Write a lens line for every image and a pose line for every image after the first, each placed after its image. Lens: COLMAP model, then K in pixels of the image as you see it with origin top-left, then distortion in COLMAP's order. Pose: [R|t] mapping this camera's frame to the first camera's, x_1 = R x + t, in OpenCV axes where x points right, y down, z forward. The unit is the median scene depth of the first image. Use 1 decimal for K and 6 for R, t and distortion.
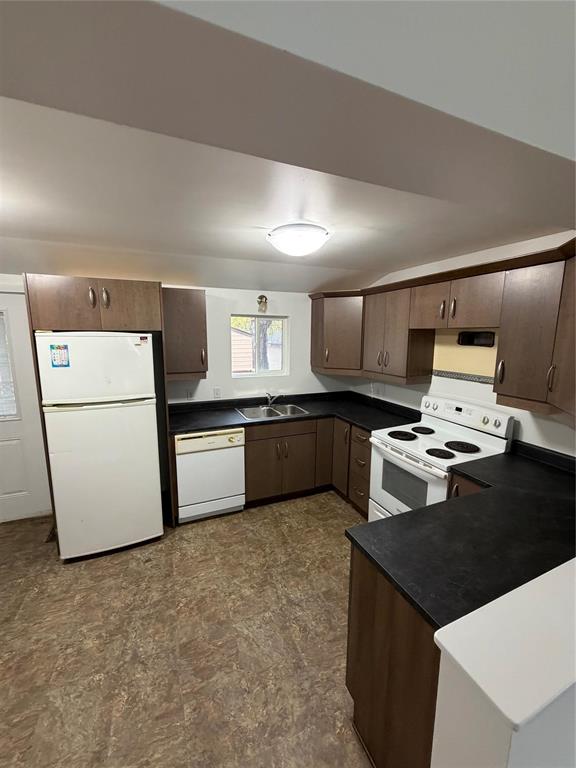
lens RADIAL K [[307.0, 0, 288.1], [0, 307.0, 380.8], [0, 0, 1]] dist [0.003597, 0.000232]
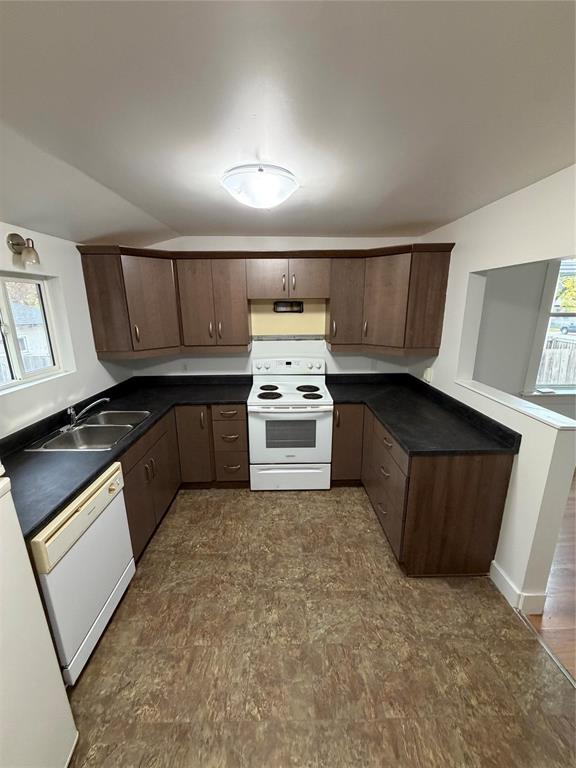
lens RADIAL K [[307.0, 0, 288.8], [0, 307.0, 379.9], [0, 0, 1]] dist [0.003597, 0.000232]
pose [[0.375974, -0.230790, 0.897429, -0.644936], [0.149948, 0.970876, 0.186858, -0.084535], [-0.914417, 0.064314, 0.399630, 0.518675]]
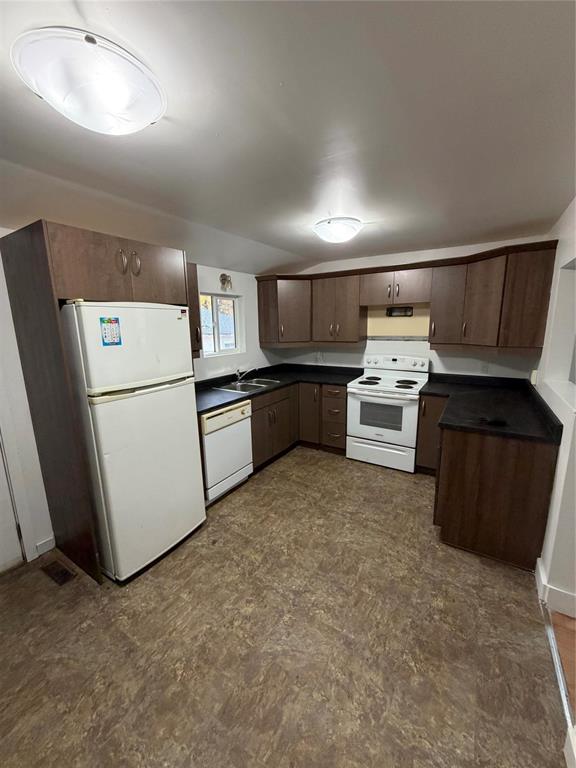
lens RADIAL K [[307.0, 0, 289.8], [0, 307.0, 378.7], [0, 0, 1]] dist [0.003597, 0.000232]
pose [[0.820302, -0.123279, 0.558486, -0.740925], [0.108958, 0.992294, 0.059000, 0.041941], [-0.561456, 0.012454, 0.827413, 0.057714]]
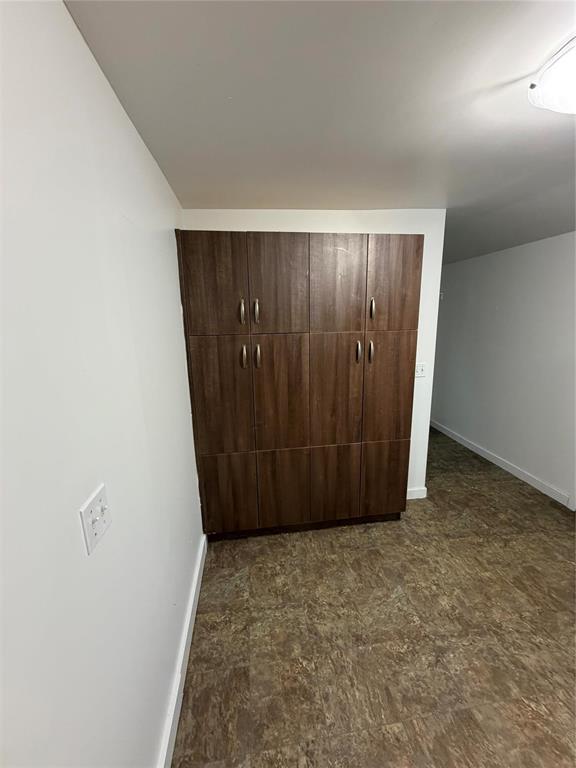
lens RADIAL K [[307.0, 0, 285.4], [0, 307.0, 384.3], [0, 0, 1]] dist [0.003597, 0.000232]
pose [[-0.271915, 0.202268, -0.940824, 0.229445], [-0.112902, 0.964204, 0.239925, -0.018182], [0.955675, 0.171460, -0.239345, 0.457968]]
